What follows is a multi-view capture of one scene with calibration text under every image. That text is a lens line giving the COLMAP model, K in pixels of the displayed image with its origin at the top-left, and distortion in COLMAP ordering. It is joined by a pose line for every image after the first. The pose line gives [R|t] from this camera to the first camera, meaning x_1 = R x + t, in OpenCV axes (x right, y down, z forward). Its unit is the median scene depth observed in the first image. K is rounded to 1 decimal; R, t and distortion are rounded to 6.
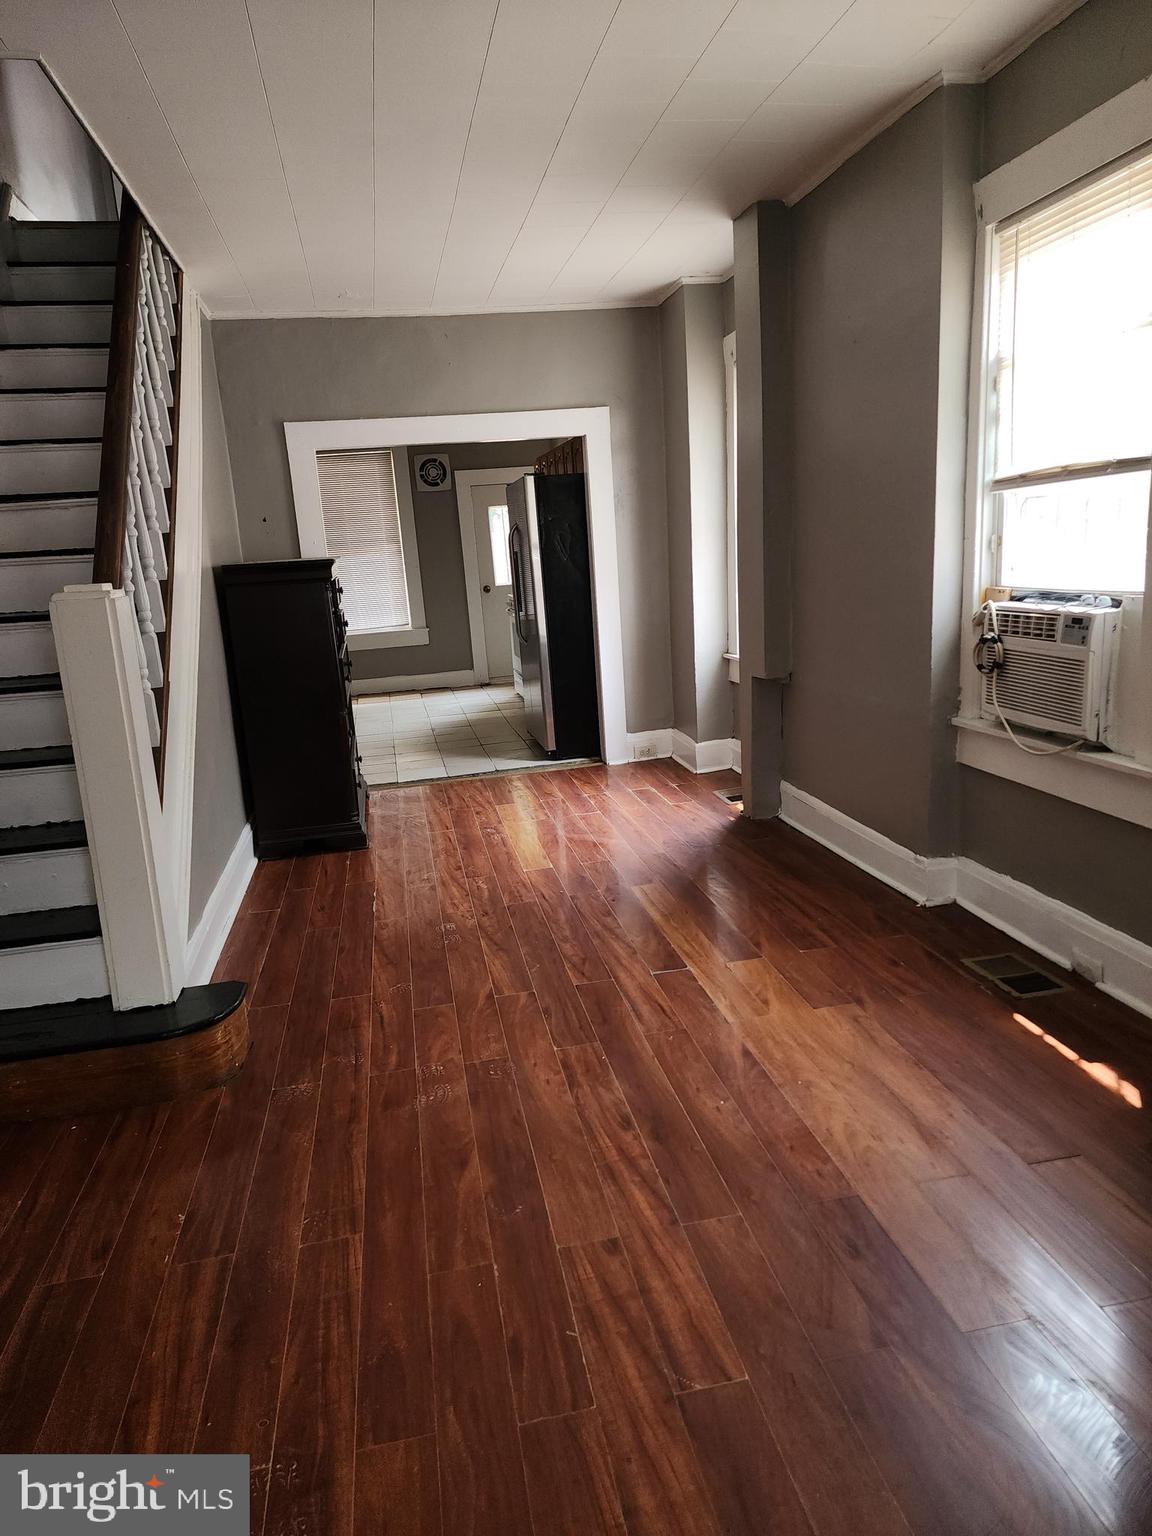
lens RADIAL K [[1019.1, 0, 580.1], [0, 1019.1, 748.1], [0, 0, 1]] dist [0.089915, -0.070708]
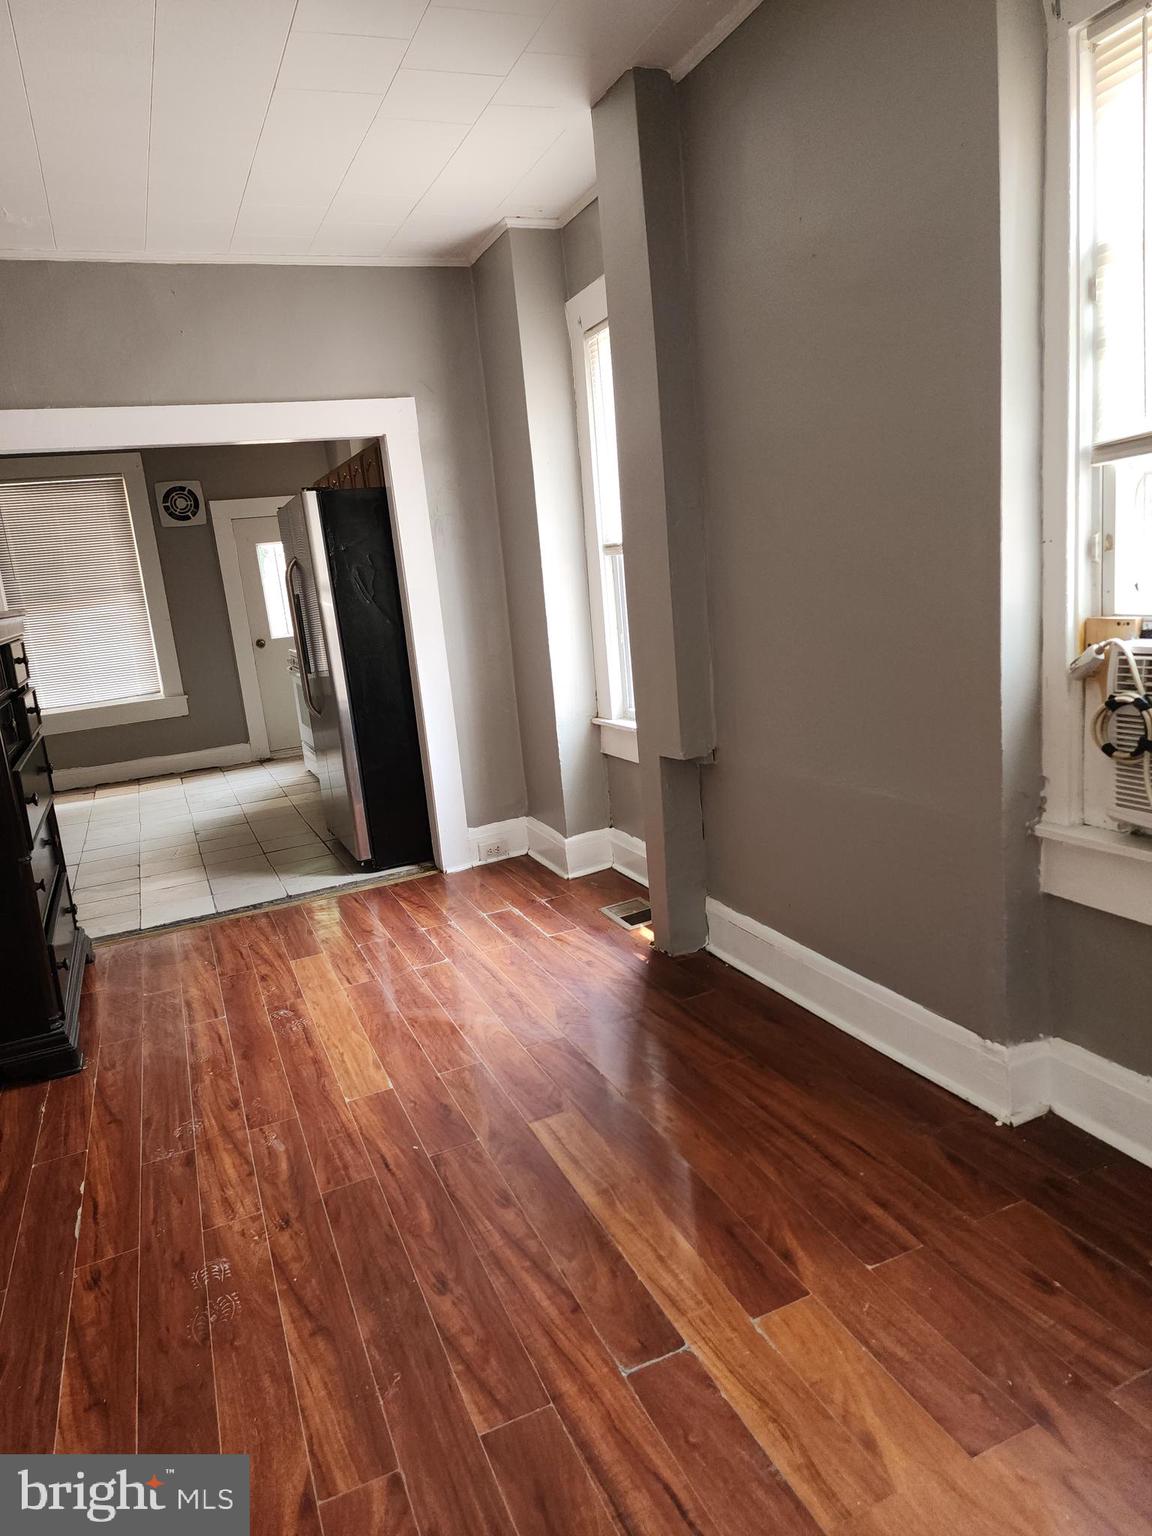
lens RADIAL K [[1019.1, 0, 580.1], [0, 1019.1, 748.1], [0, 0, 1]] dist [0.089915, -0.070708]
pose [[0.977626, -0.065486, 0.199896, -0.034676], [0.073715, 0.996700, -0.033997, -0.076367], [-0.197010, 0.047972, 0.979227, 0.439435]]
